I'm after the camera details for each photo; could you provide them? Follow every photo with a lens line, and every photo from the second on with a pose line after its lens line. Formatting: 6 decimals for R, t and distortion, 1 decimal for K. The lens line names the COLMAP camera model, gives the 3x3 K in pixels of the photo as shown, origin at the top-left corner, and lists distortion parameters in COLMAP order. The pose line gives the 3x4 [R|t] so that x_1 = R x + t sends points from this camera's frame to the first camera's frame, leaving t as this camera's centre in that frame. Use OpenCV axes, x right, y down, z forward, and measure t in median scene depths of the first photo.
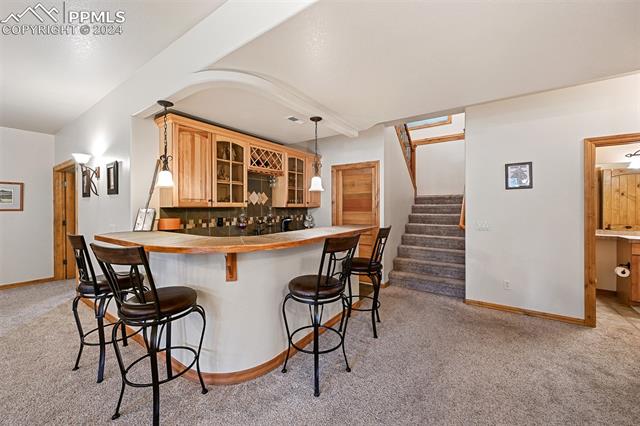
lens RADIAL K [[251.9, 0, 319.6], [0, 251.9, 209.5], [0, 0, 1]] dist [-0.000789, -0.000234]
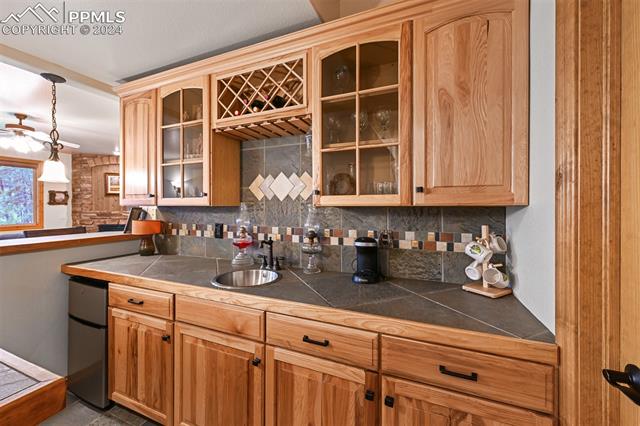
lens RADIAL K [[251.9, 0, 319.6], [0, 251.9, 209.5], [0, 0, 1]] dist [-0.000789, -0.000234]
pose [[0.220008, 0.014541, -0.975390, 0.259420], [-0.009423, 0.999874, 0.012781, -0.011660], [0.975453, 0.006379, 0.220117, 1.175116]]
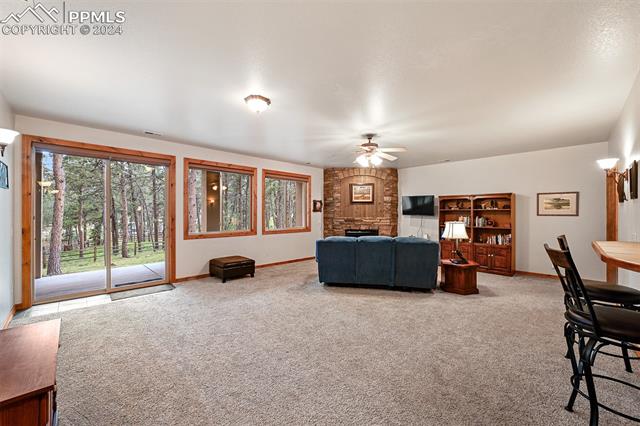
lens RADIAL K [[251.9, 0, 319.6], [0, 251.9, 209.5], [0, 0, 1]] dist [-0.000789, -0.000234]
pose [[-0.177268, -0.011925, -0.984090, 0.198840], [-0.010135, 0.999896, -0.010291, -0.001789], [0.984110, 0.008149, -0.177370, 0.062416]]
